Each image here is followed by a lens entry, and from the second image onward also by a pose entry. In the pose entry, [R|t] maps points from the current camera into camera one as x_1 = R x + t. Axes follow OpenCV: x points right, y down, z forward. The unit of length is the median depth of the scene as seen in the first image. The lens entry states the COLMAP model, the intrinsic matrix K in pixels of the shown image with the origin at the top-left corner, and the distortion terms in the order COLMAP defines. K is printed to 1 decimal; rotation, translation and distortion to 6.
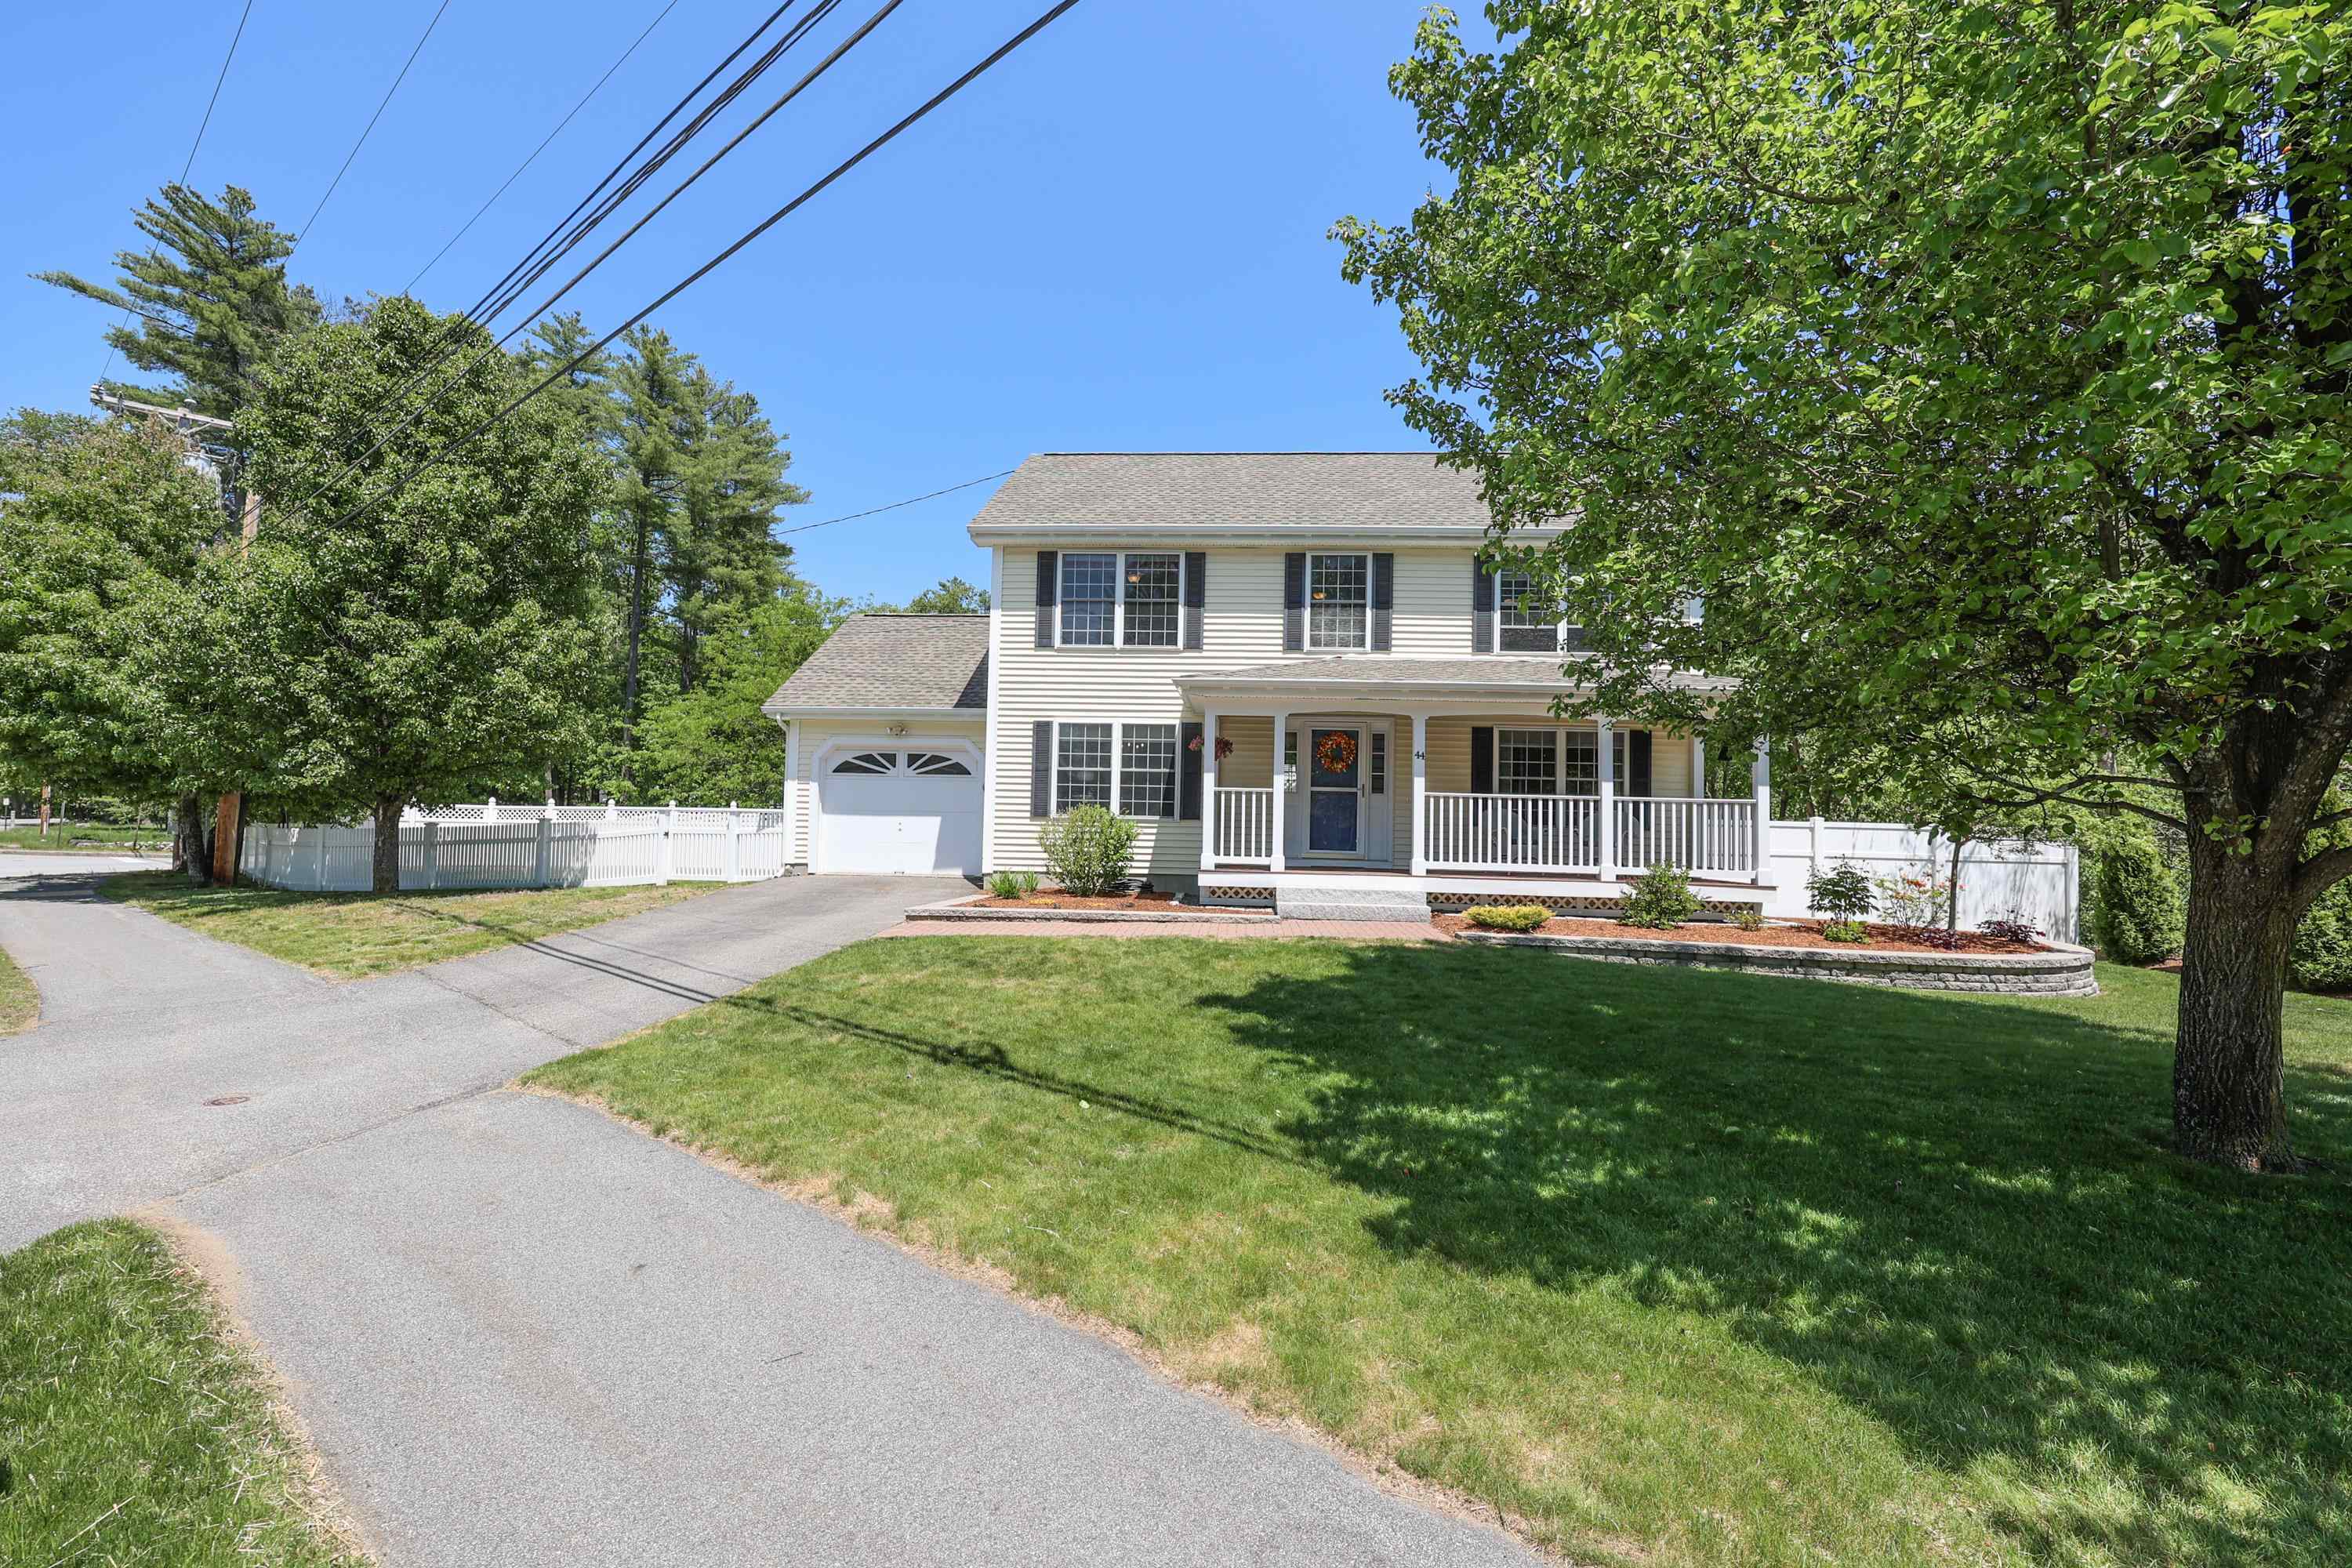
lens RADIAL K [[965.3, 0, 1175.0], [0, 965.3, 790.5], [0, 0, 1]] dist [0.008756, -0.001019]
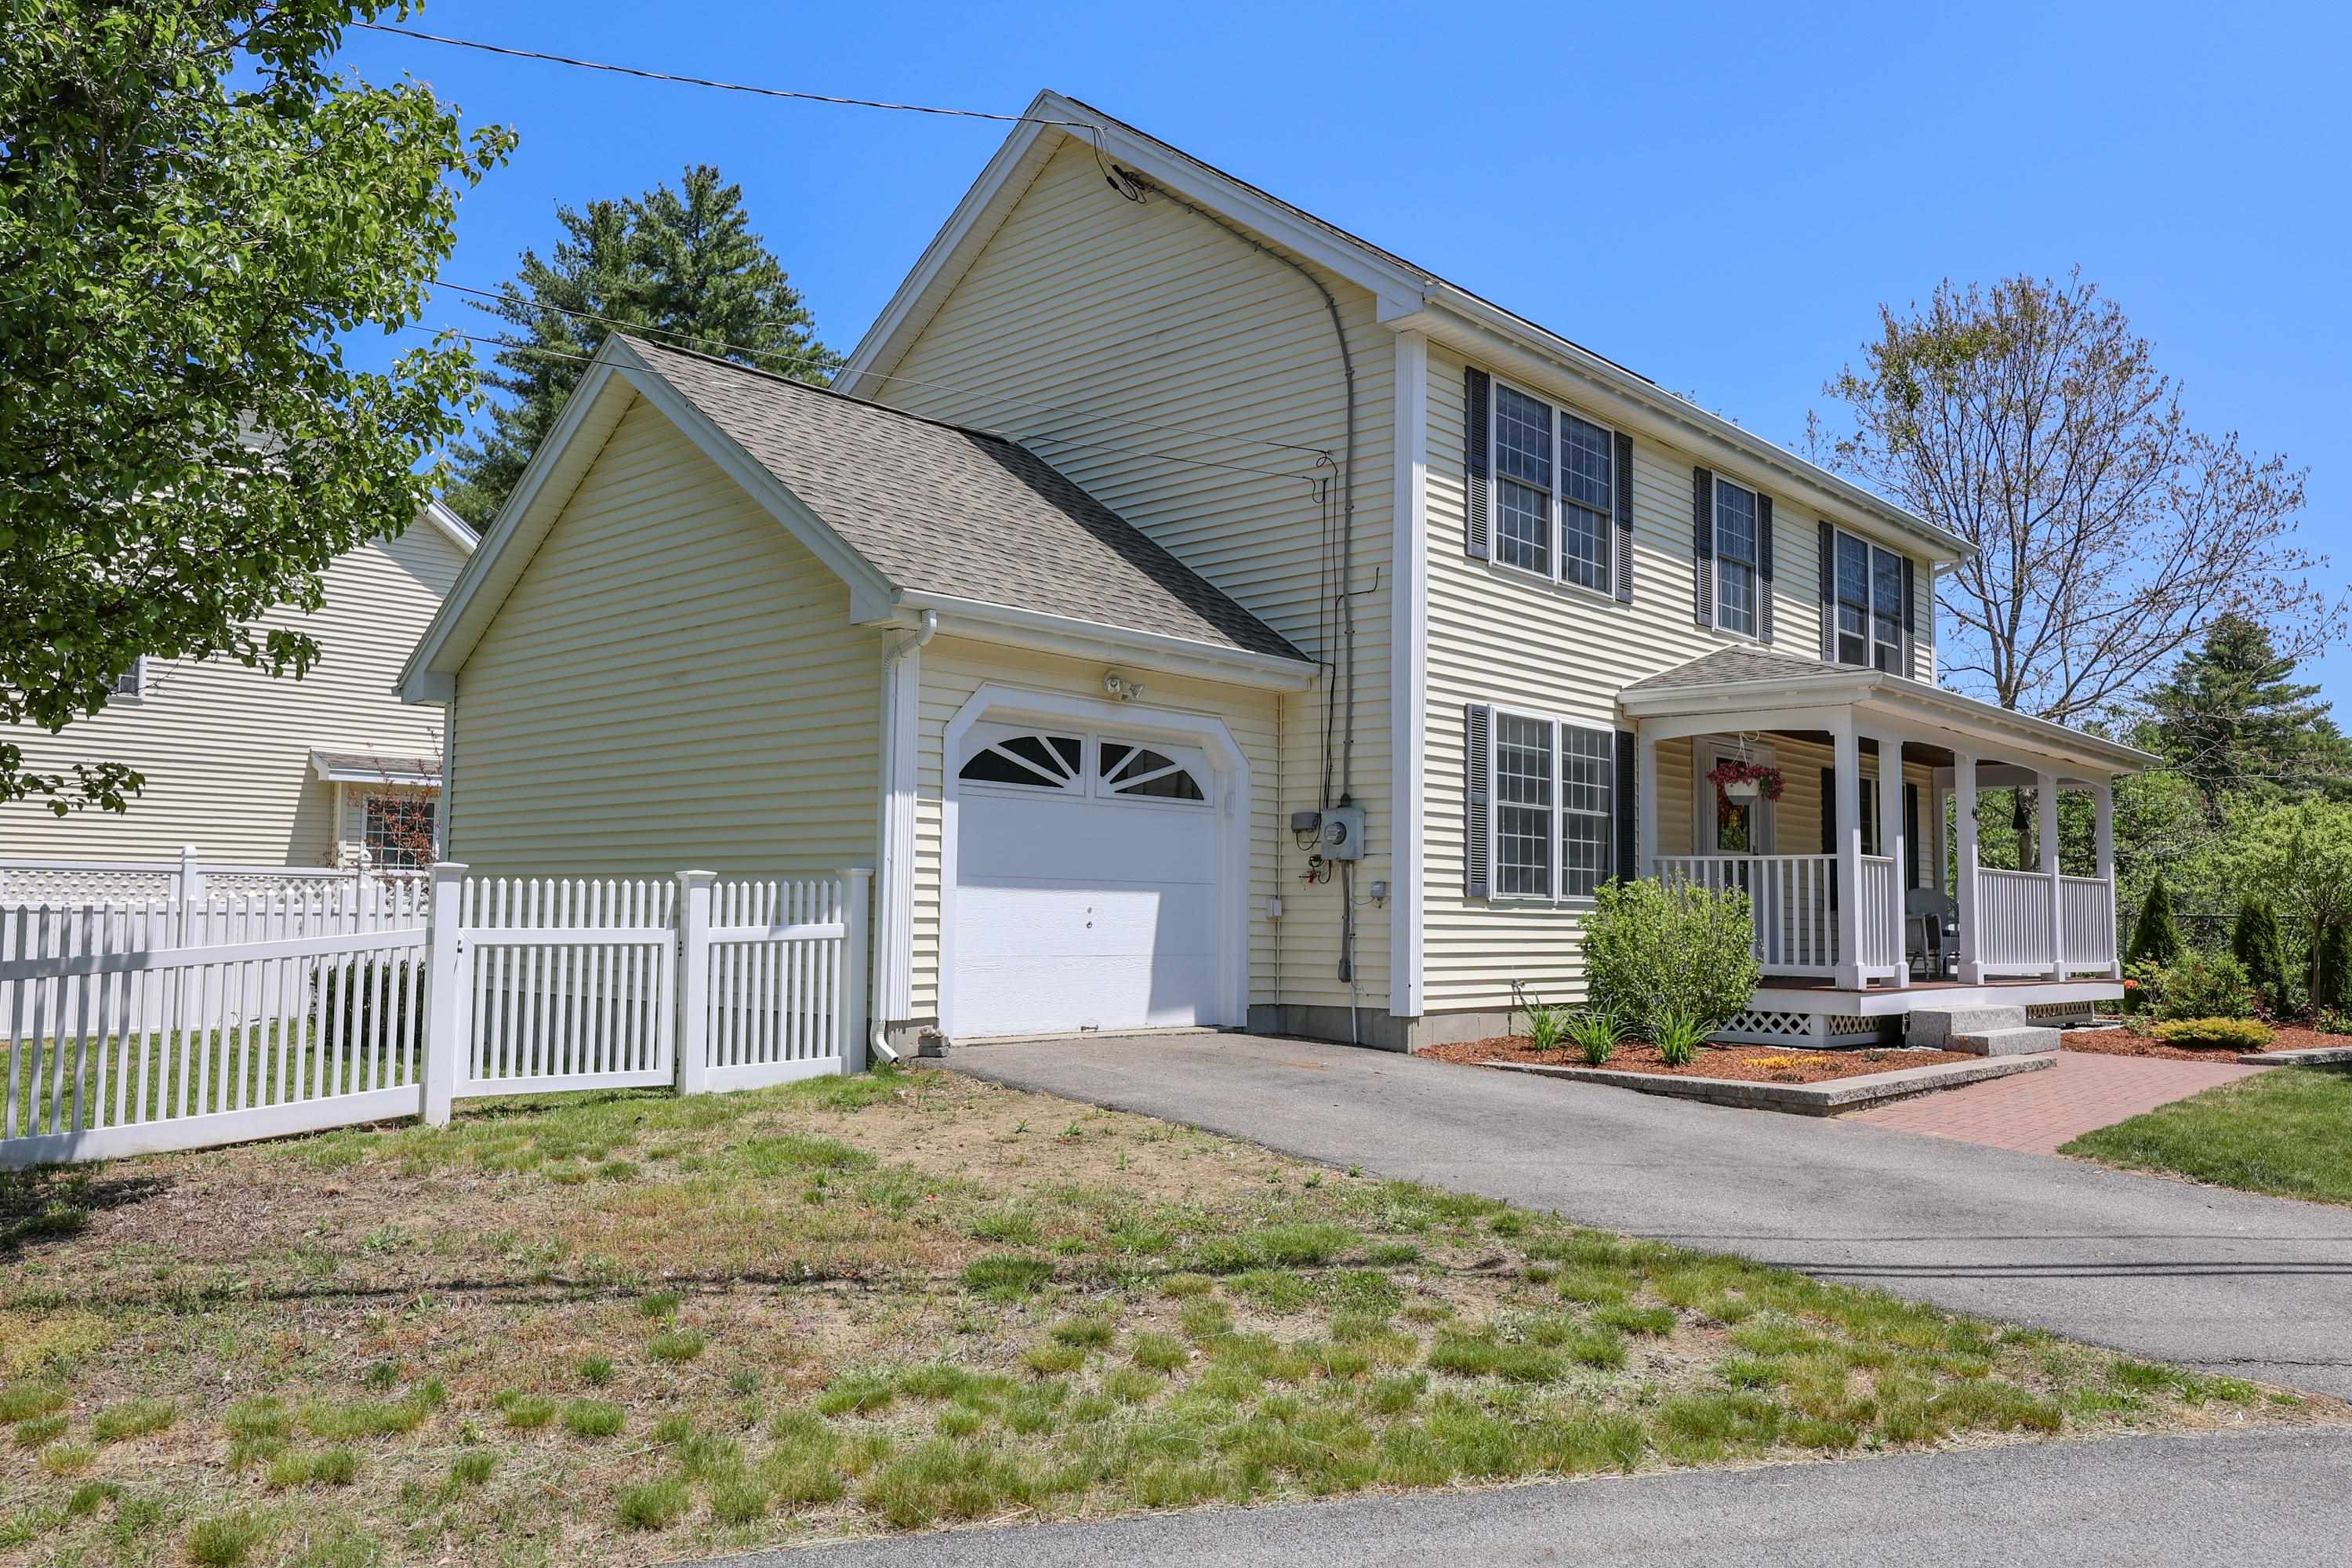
lens RADIAL K [[1686.8, 0, 1179.8], [0, 1686.8, 788.1], [0, 0, 1]] dist [0.005037, -0.000233]
pose [[0.639830, 0.045893, 0.767145, -0.926313], [-0.038562, 0.998875, -0.027593, 0.000642], [-0.767548, -0.011928, 0.640880, 0.569933]]
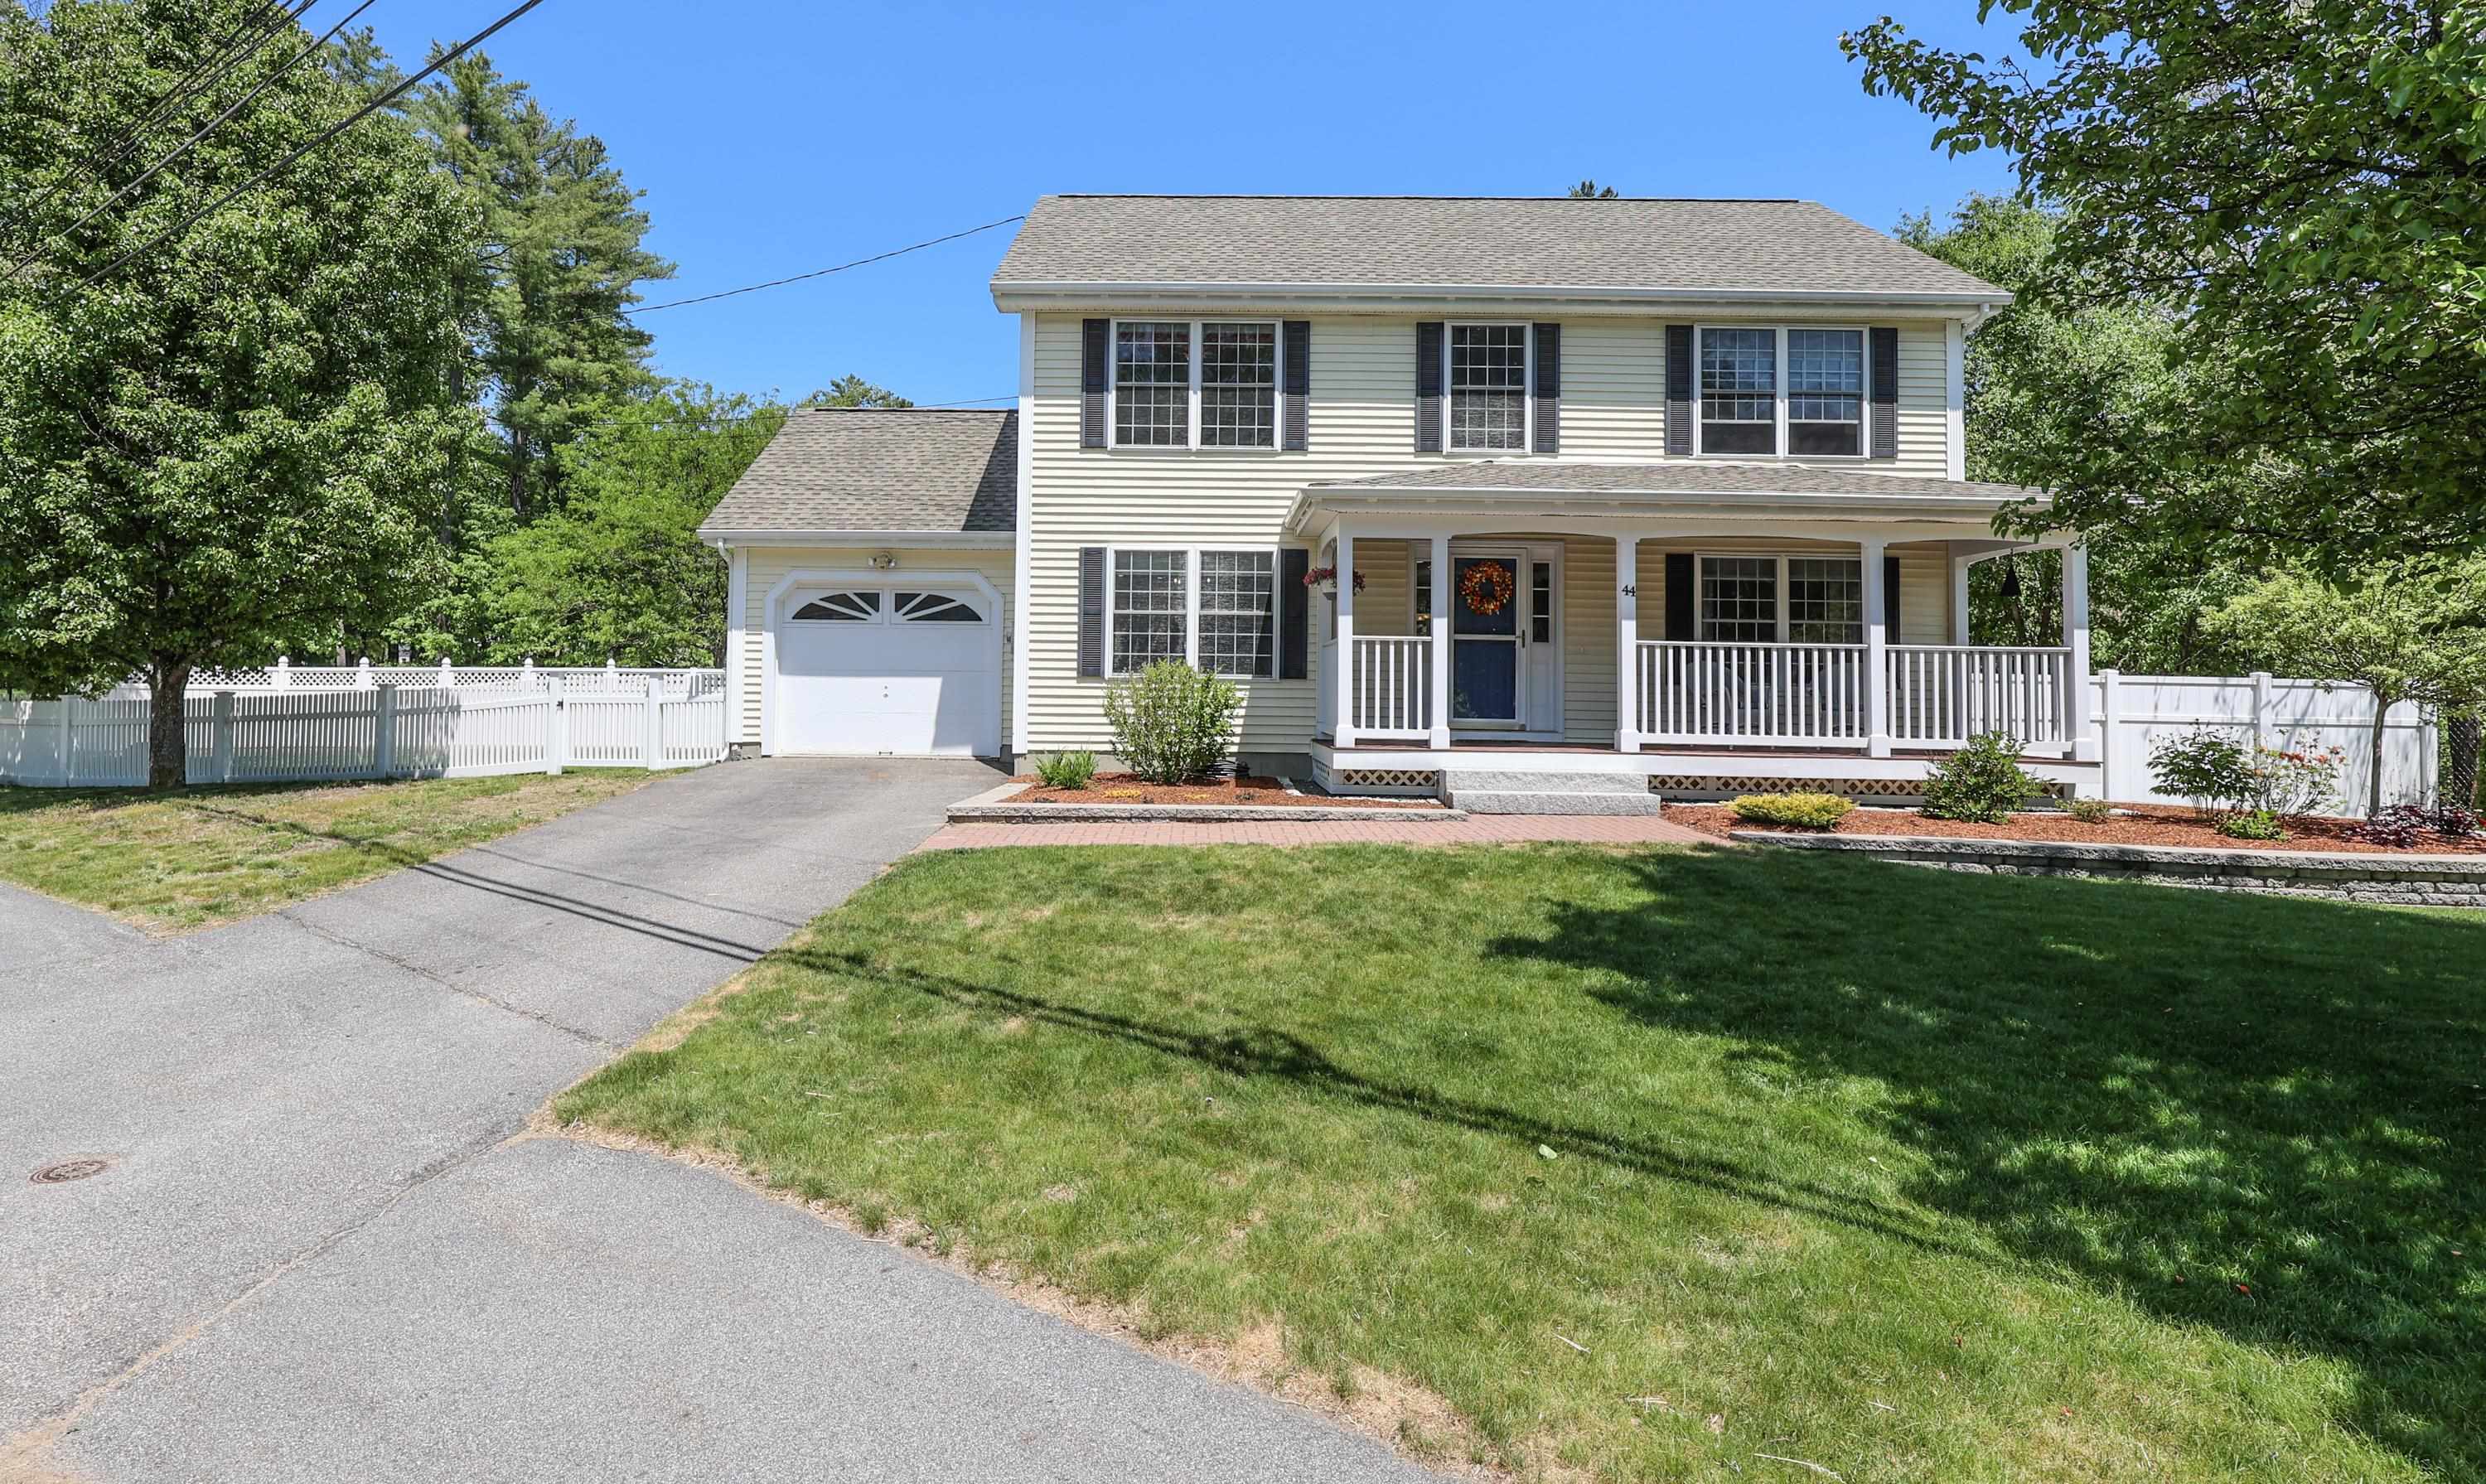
lens RADIAL K [[1183.4, 0, 1164.6], [0, 1183.4, 647.7], [0, 0, 1]] dist [0.006407, 0.002197]
pose [[0.998881, -0.006963, 0.046787, -0.127680], [0.006693, 0.999960, 0.005936, -0.000227], [-0.046826, -0.005617, 0.998887, 0.091131]]
